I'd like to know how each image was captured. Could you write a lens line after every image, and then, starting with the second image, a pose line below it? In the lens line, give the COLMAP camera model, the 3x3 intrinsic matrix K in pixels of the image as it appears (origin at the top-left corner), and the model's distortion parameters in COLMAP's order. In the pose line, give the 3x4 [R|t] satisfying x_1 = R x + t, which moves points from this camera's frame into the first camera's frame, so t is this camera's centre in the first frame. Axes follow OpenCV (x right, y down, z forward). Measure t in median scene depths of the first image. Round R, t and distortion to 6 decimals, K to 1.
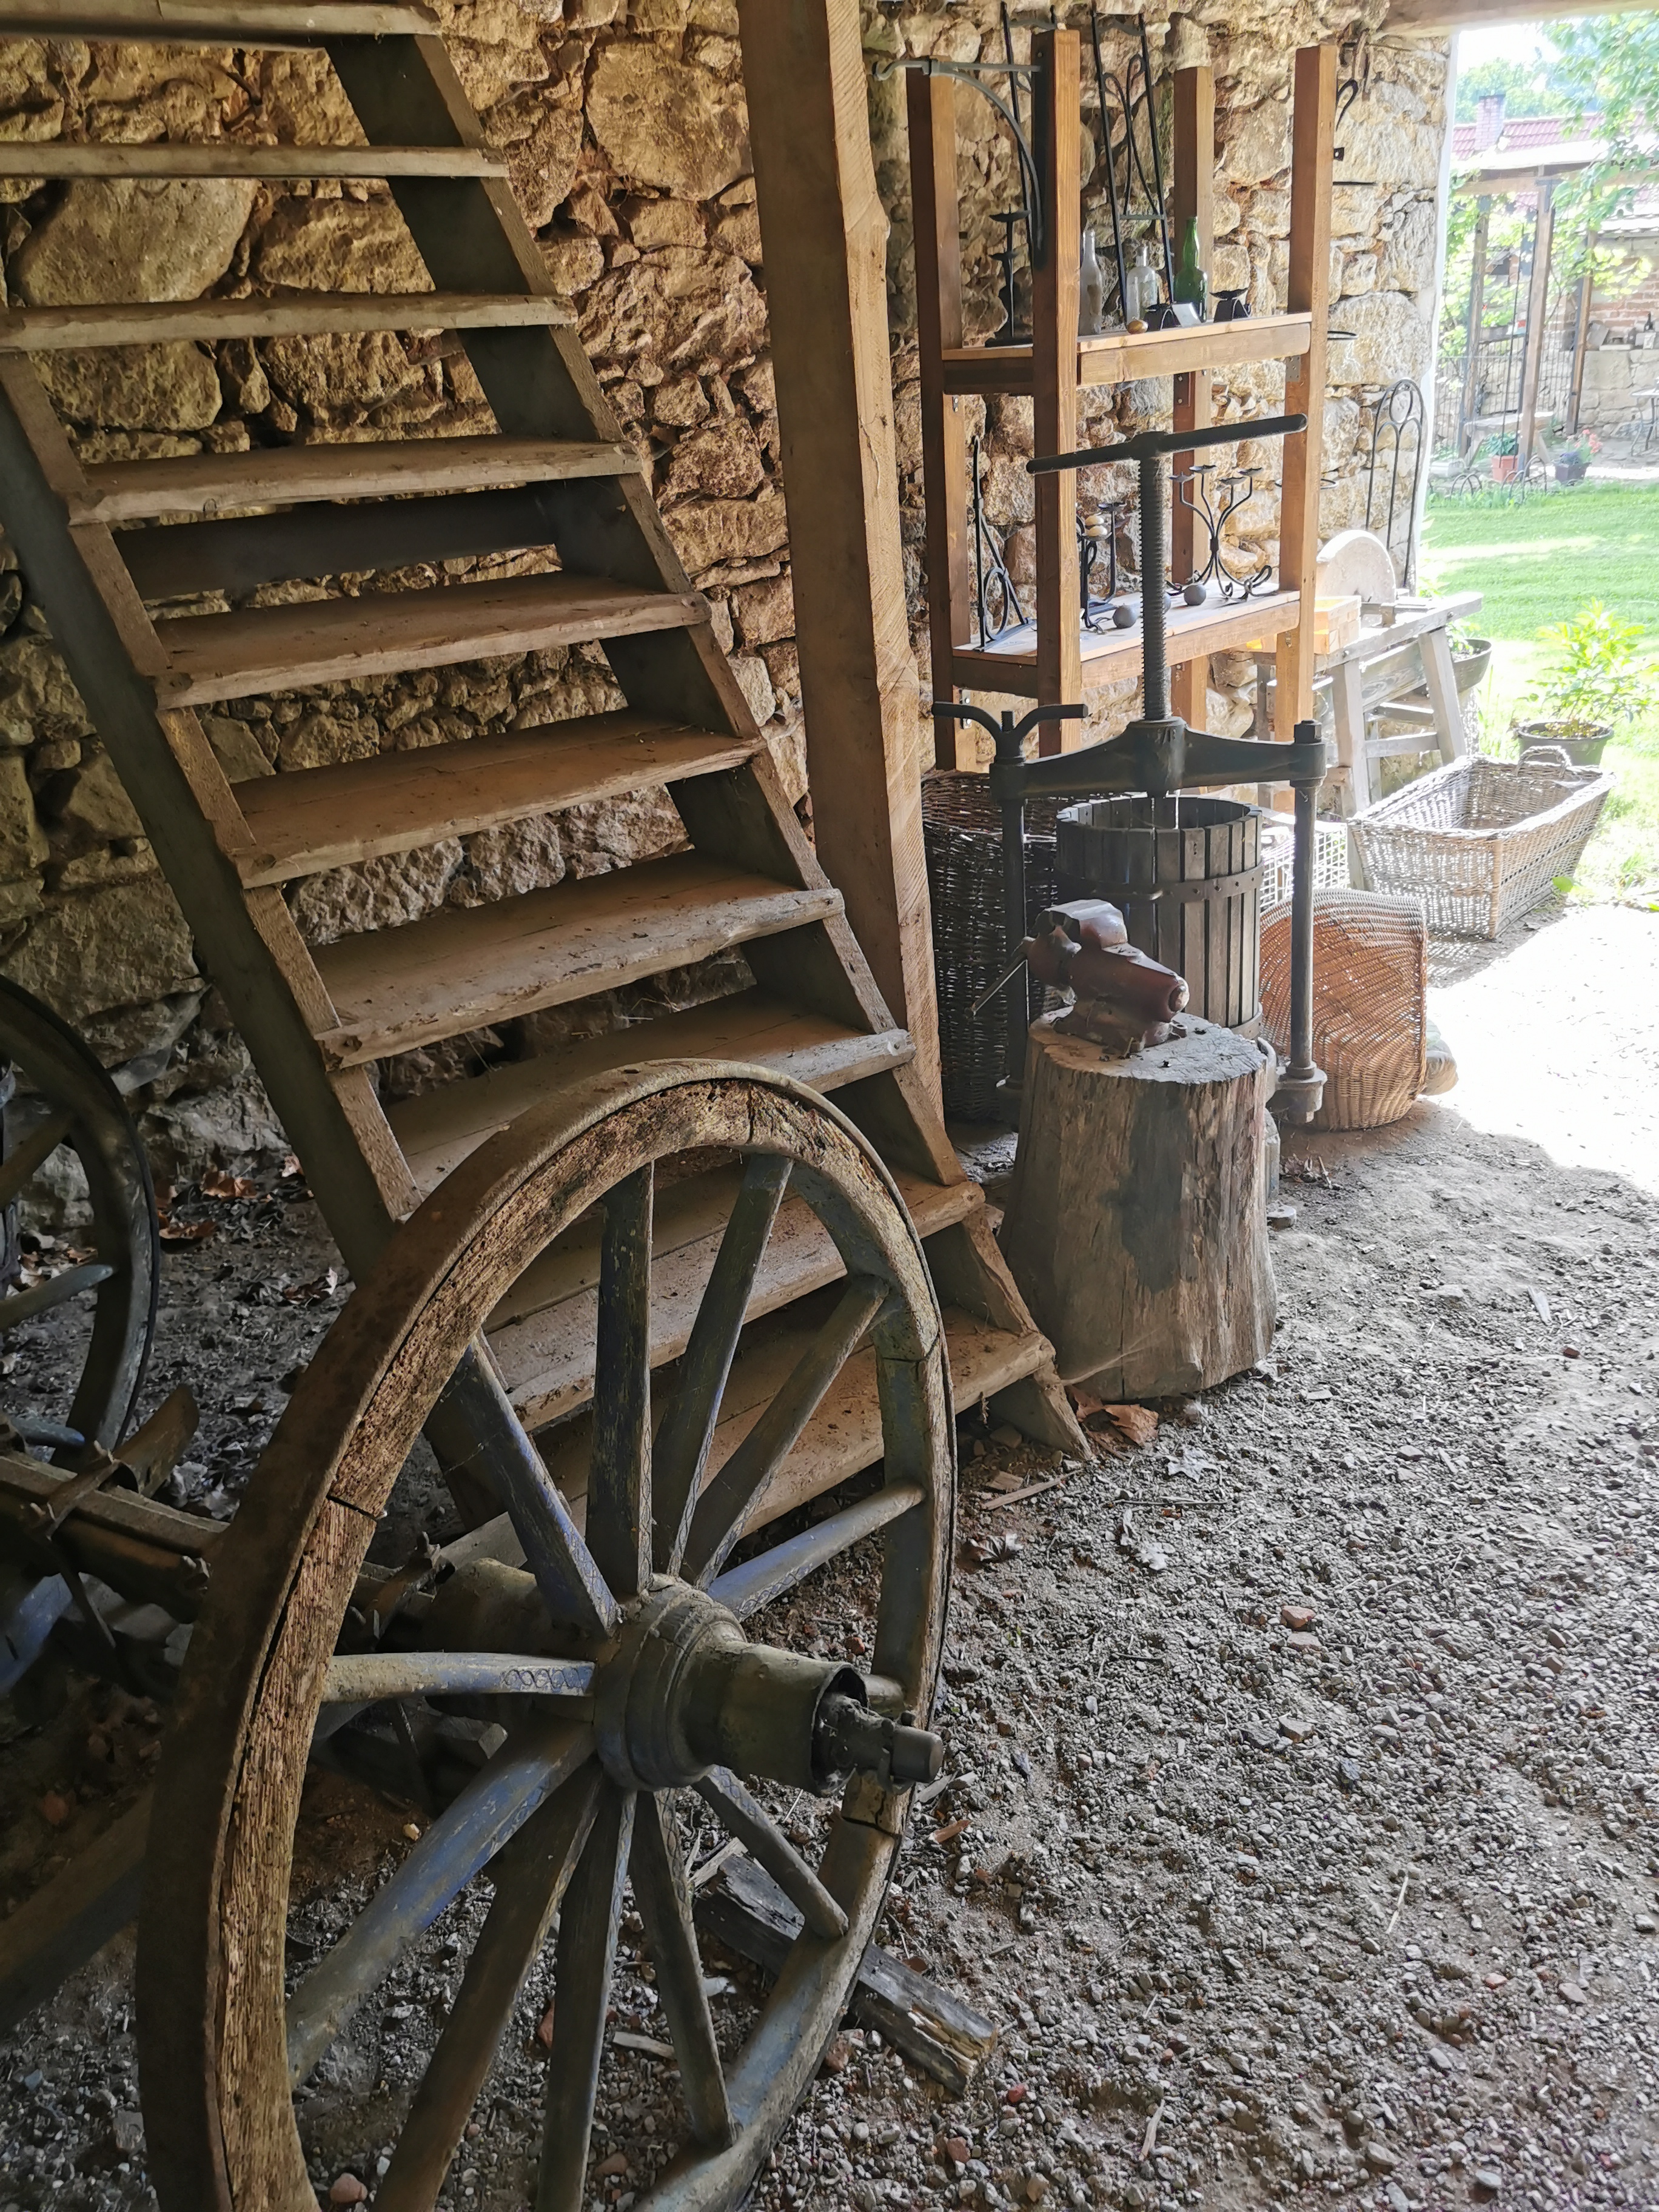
lens RADIAL K [[1710.5, 0, 829.5], [0, 1710.5, 1106.0], [0, 0, 1]] dist [0.063749, -0.081950]
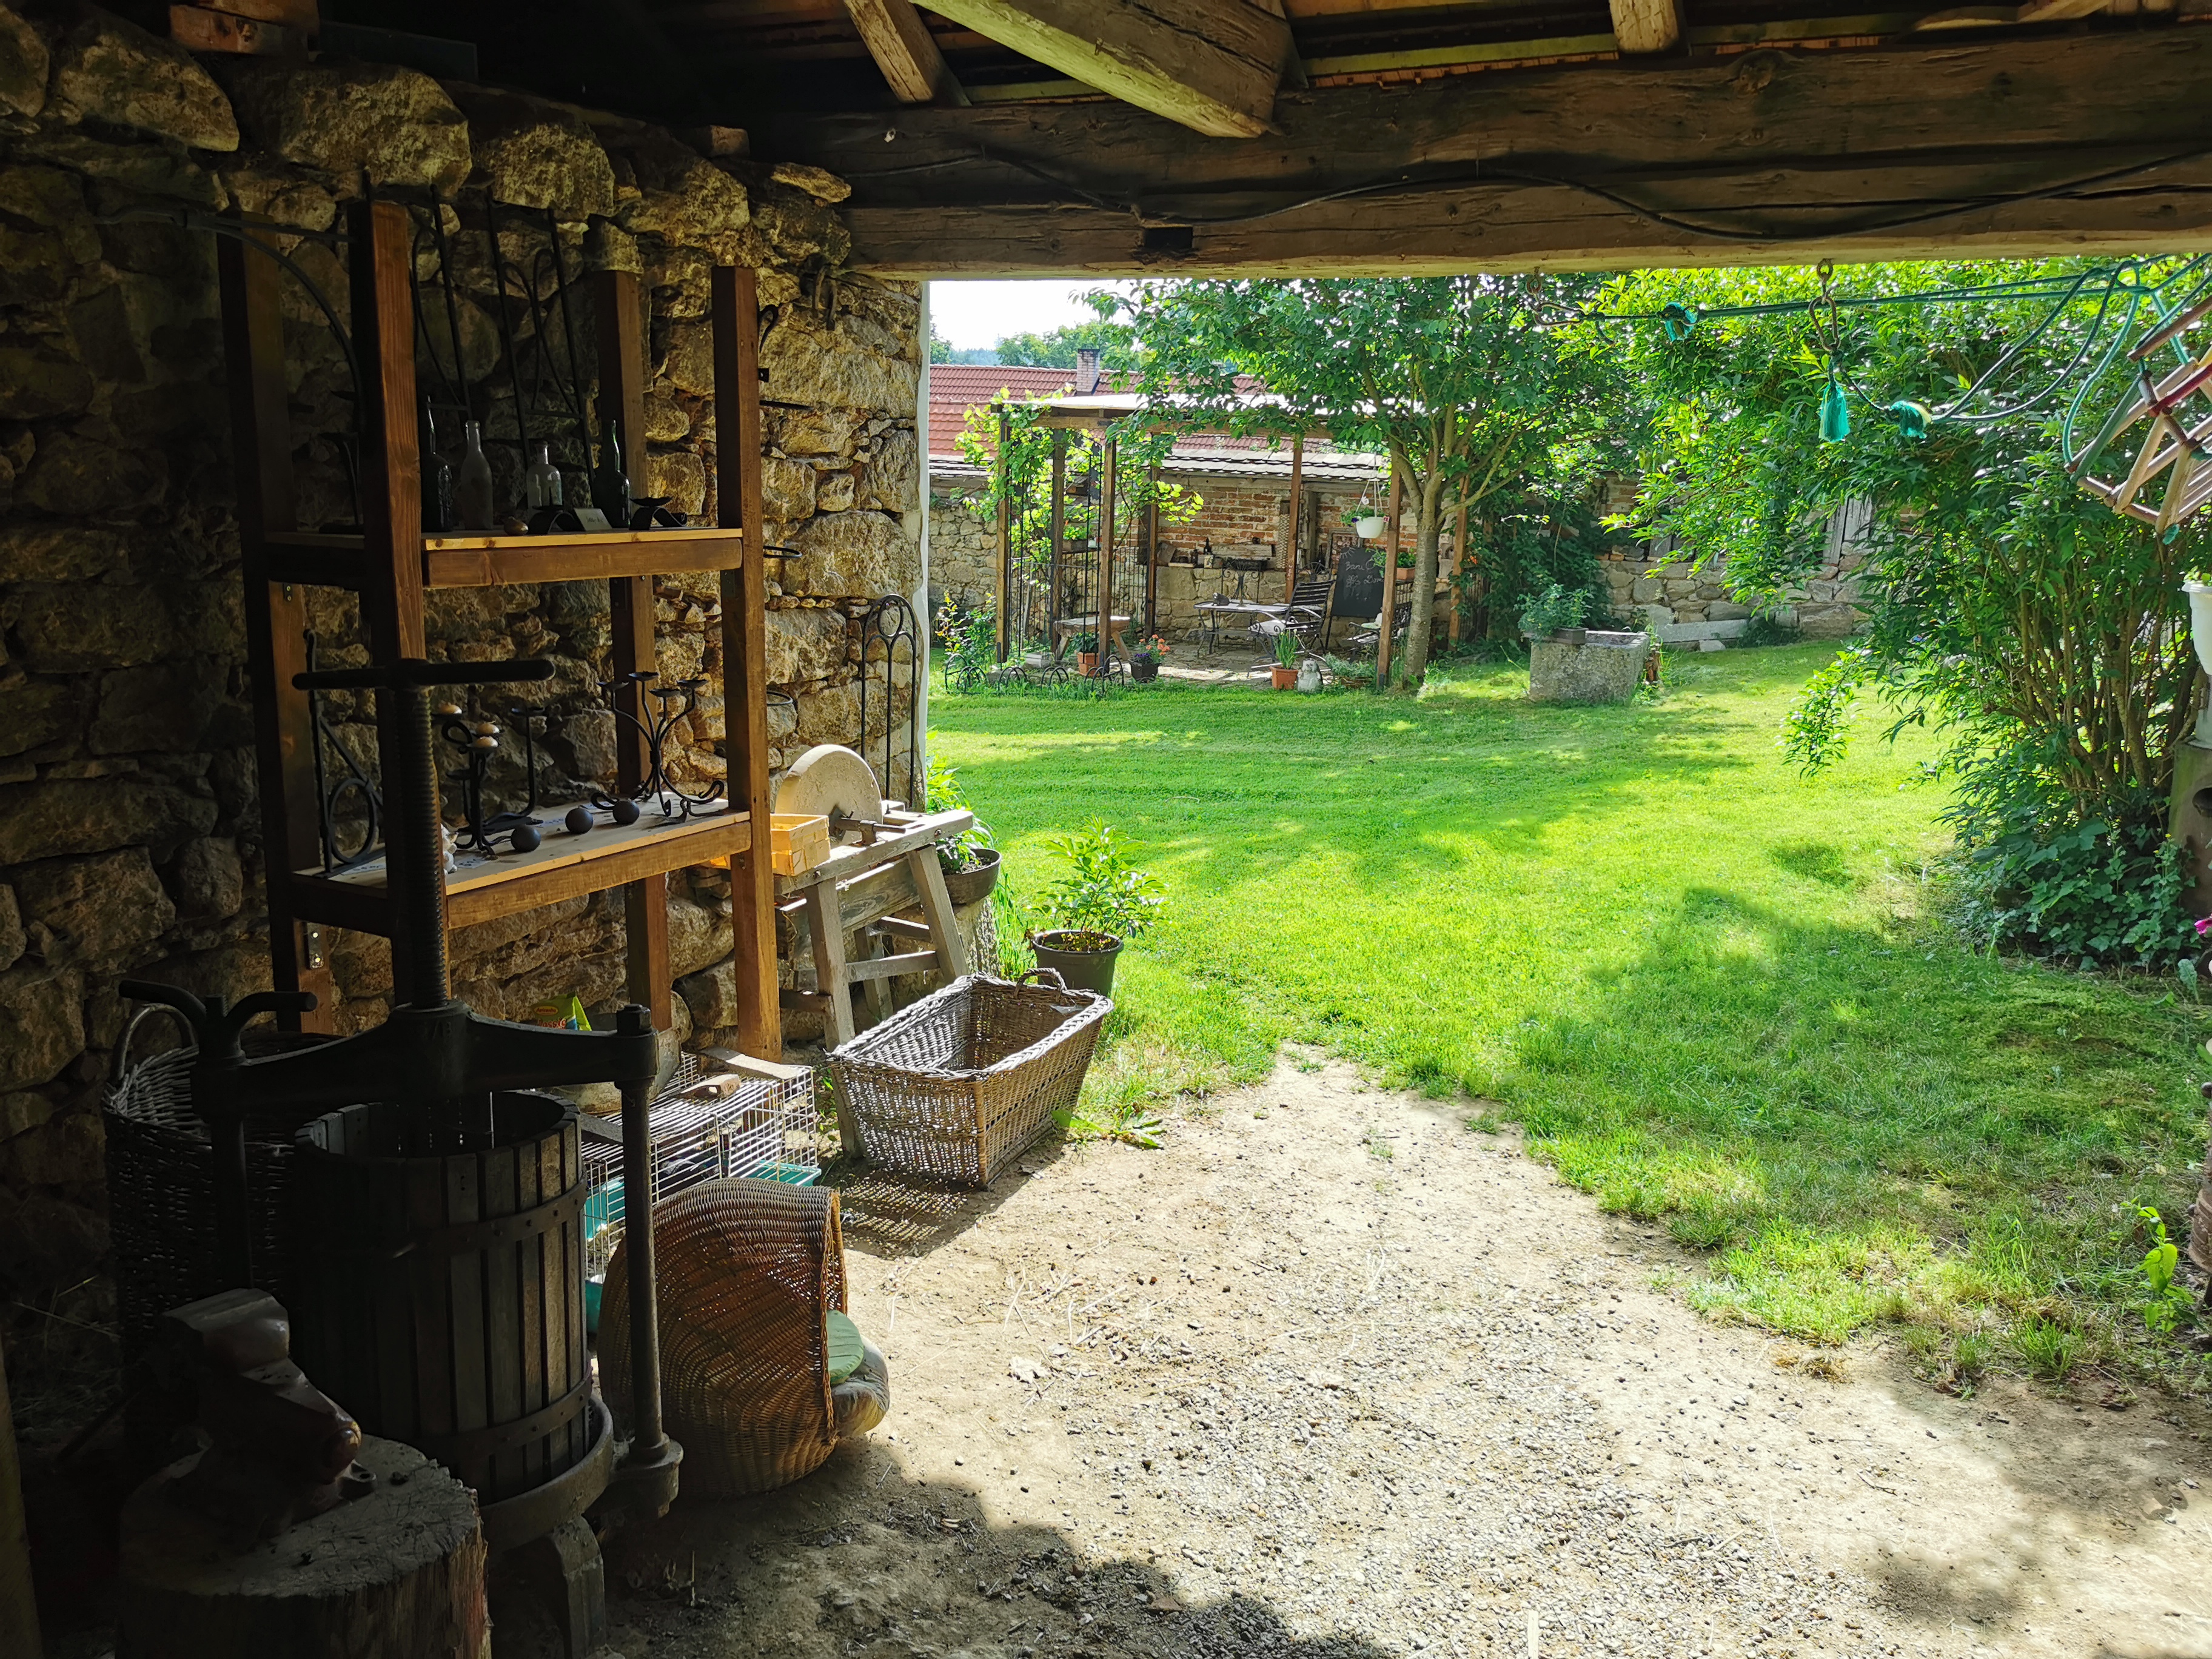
lens RADIAL K [[1738.6, 0, 1106.0], [0, 1738.6, 829.5], [0, 0, 1]] dist [0.107647, -0.154025]
pose [[0.940519, 0.023485, 0.338927, 0.128477], [0.058277, 0.971669, -0.229048, -0.064554], [-0.334704, 0.235176, 0.912505, 0.099216]]
